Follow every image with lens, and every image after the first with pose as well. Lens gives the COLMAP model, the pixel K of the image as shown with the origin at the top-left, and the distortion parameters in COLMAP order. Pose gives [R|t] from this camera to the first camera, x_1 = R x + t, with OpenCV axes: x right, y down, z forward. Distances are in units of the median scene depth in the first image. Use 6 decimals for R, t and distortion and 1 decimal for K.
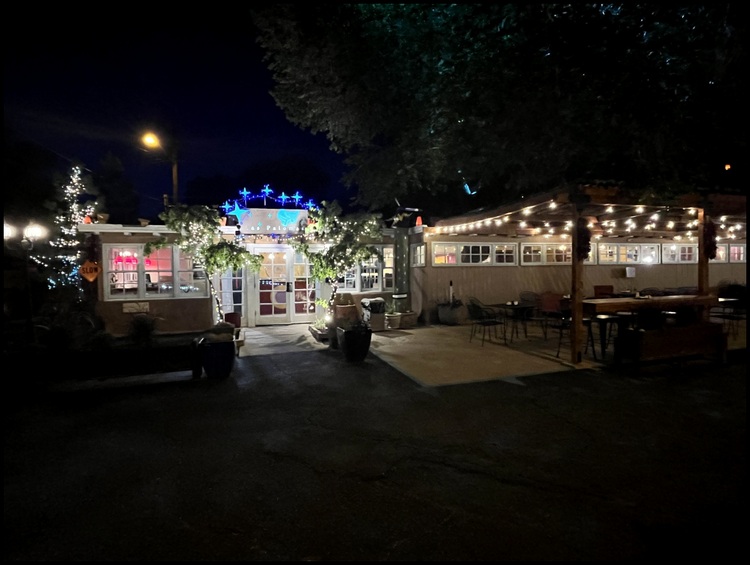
lens RADIAL K [[412.0, 0, 375.0], [0, 412.0, 282.5], [0, 0, 1]] dist [0.000589, 0.000177]
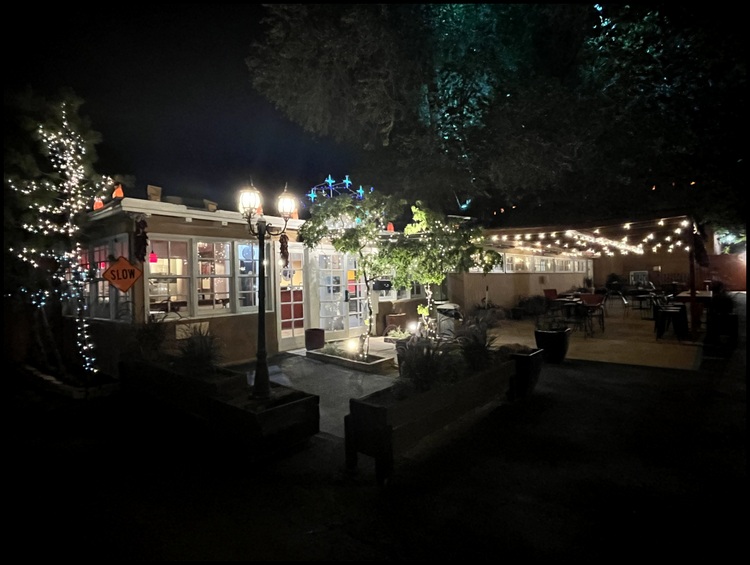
lens RADIAL K [[412.0, 0, 375.0], [0, 412.0, 282.5], [0, 0, 1]] dist [0.000589, 0.000177]
pose [[0.842140, -0.007370, 0.539208, -0.685101], [0.026880, 0.999237, -0.028322, 0.009817], [-0.538589, 0.038345, 0.841696, 0.268664]]
